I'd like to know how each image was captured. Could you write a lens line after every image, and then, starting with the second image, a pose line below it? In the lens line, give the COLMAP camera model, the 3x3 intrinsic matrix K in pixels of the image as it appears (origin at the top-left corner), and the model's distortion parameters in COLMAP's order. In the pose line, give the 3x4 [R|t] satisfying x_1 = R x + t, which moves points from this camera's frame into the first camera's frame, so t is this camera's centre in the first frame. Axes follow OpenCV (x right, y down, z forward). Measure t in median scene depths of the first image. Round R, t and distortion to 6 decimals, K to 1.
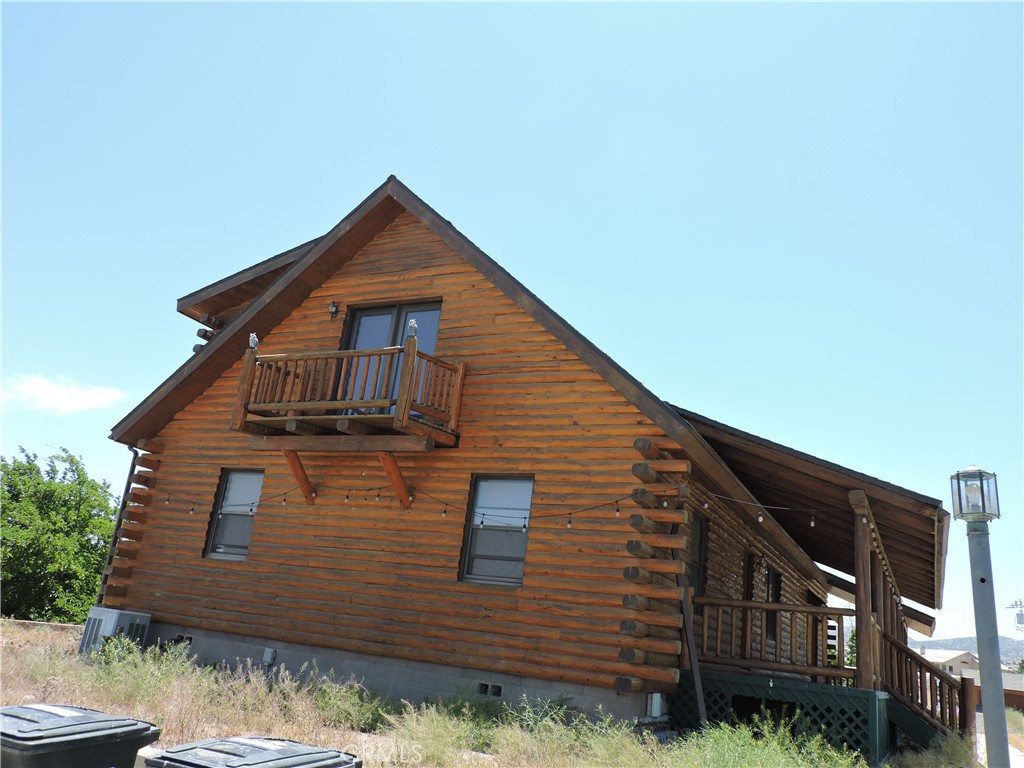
lens RADIAL K [[812.0, 0, 517.0], [0, 812.0, 385.4], [0, 0, 1]] dist [-0.008957, -0.004374]
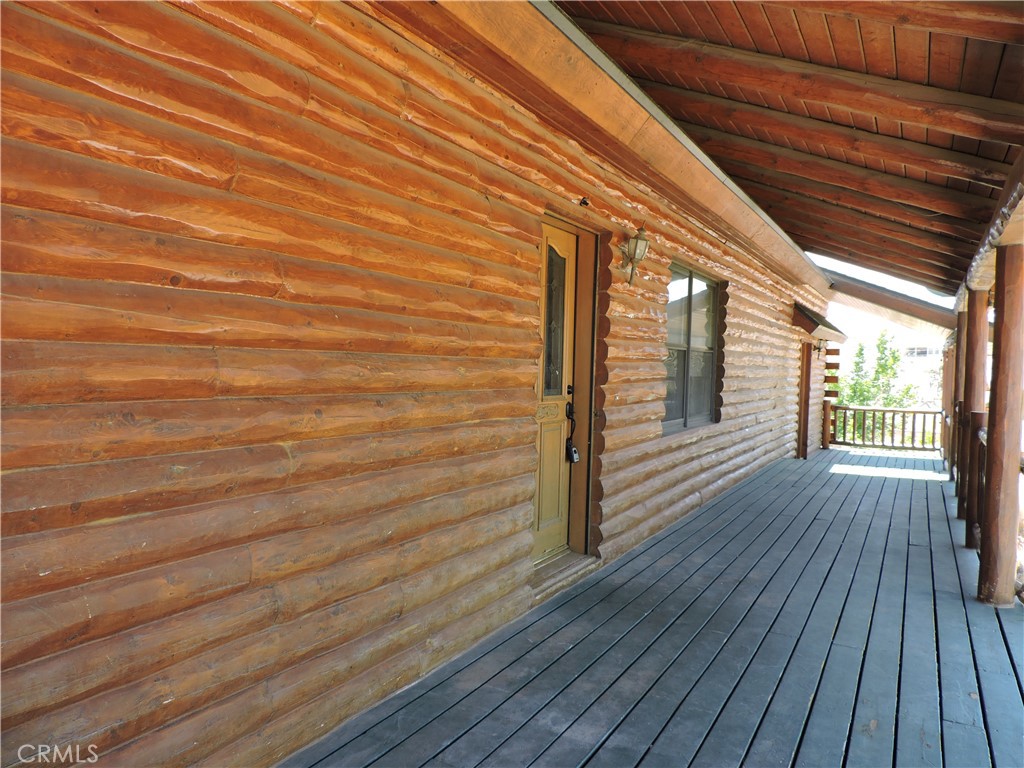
lens RADIAL K [[727.9, 0, 511.4], [0, 727.9, 390.0], [0, 0, 1]] dist [-0.011758, -0.007292]
pose [[0.993629, -0.092405, -0.064514, 0.366449], [0.108731, 0.936582, 0.333154, 0.227187], [0.029638, -0.338046, 0.940663, 0.952287]]
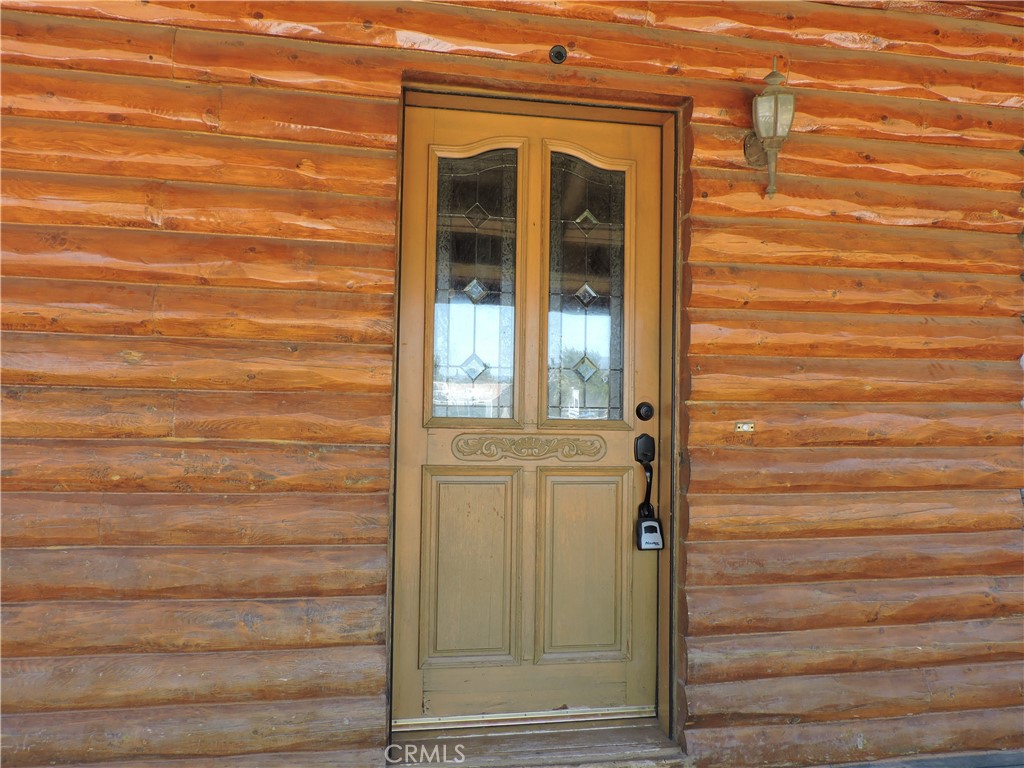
lens RADIAL K [[865.3, 0, 516.6], [0, 865.3, 385.4], [0, 0, 1]] dist [-0.004037, -0.024429]
pose [[0.602915, -0.138570, -0.785679, 0.563690], [0.297699, 0.952746, 0.060413, 0.338886], [0.740181, -0.270320, 0.615678, 1.165220]]
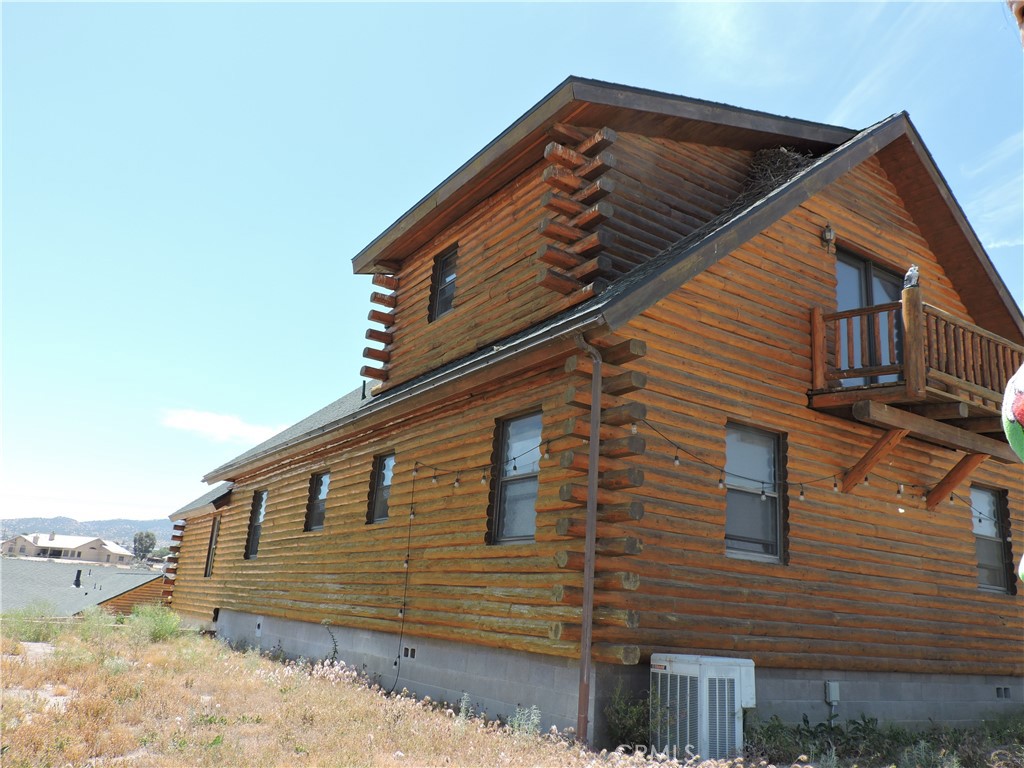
lens RADIAL K [[812.0, 0, 517.4], [0, 812.0, 386.9], [0, 0, 1]] dist [-0.008957, -0.004374]
pose [[0.510934, 0.148771, 0.846649, -1.198293], [-0.266920, 0.963683, -0.008255, 0.153201], [-0.817129, -0.221770, 0.532088, 0.952925]]
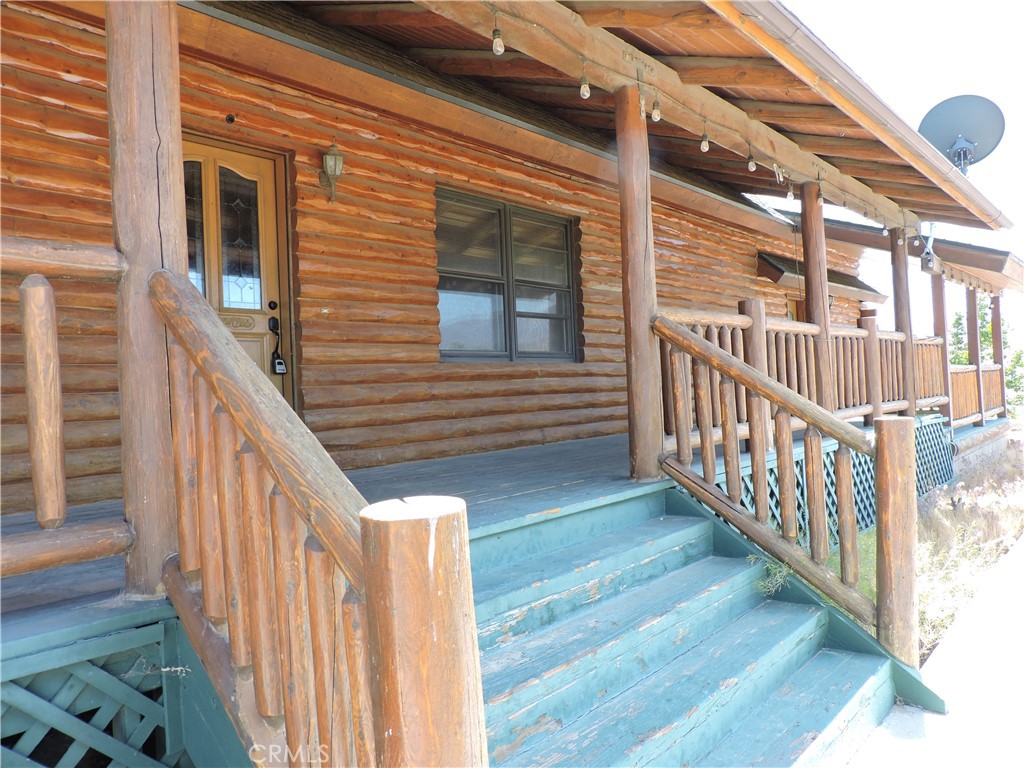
lens RADIAL K [[727.9, 0, 510.5], [0, 727.9, 385.5], [0, 0, 1]] dist [-0.011758, -0.007292]
pose [[0.949740, -0.157199, -0.270708, 0.627343], [0.228906, 0.938629, 0.258025, 0.339060], [0.213533, -0.307024, 0.927437, 0.958864]]
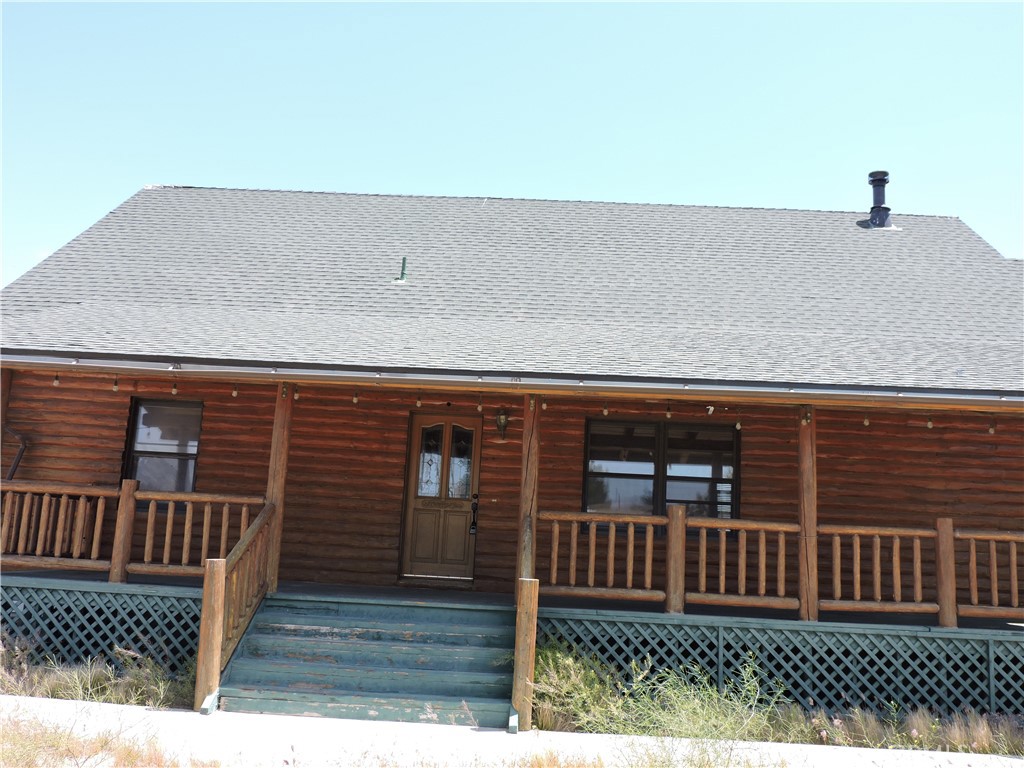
lens RADIAL K [[896.6, 0, 512.3], [0, 896.6, 388.3], [0, 0, 1]] dist [-0.040093, 0.009926]
pose [[0.398801, -0.244688, -0.883791, 1.324980], [0.273912, 0.951533, -0.139844, 0.412355], [0.875174, -0.186311, 0.446495, 0.963070]]
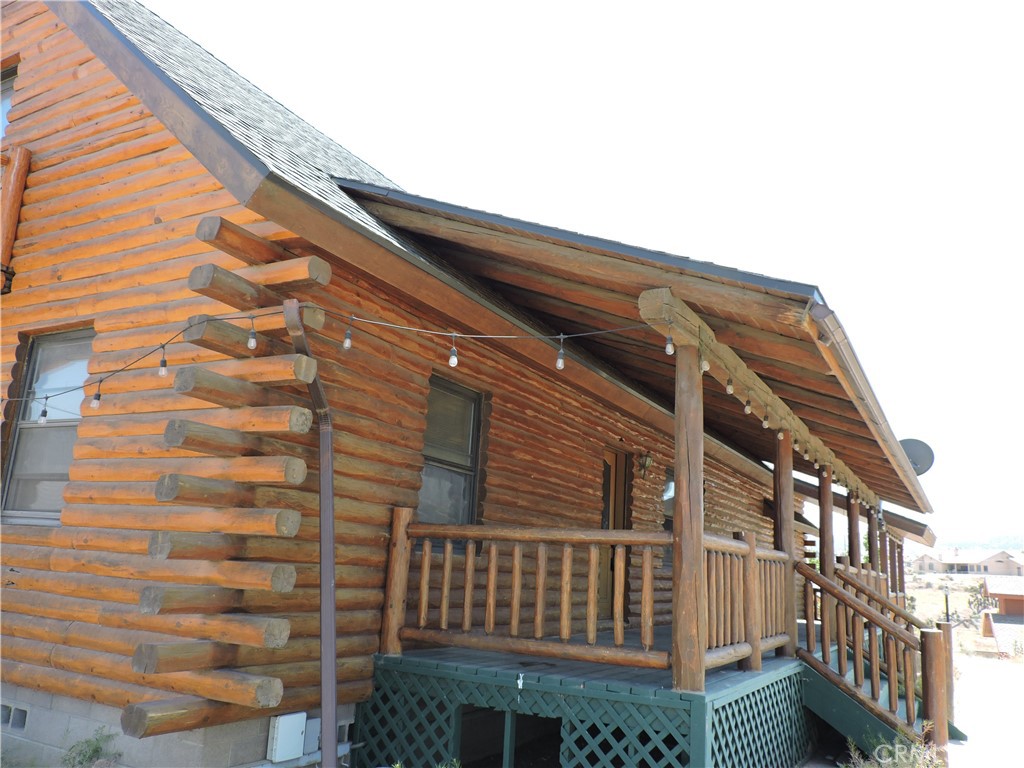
lens RADIAL K [[812.0, 0, 509.6], [0, 812.0, 380.5], [0, 0, 1]] dist [-0.008957, -0.004374]
pose [[0.996863, -0.069241, -0.038335, 0.303962], [0.072024, 0.994446, 0.076746, 0.122191], [0.032808, -0.079266, 0.996313, 0.446833]]
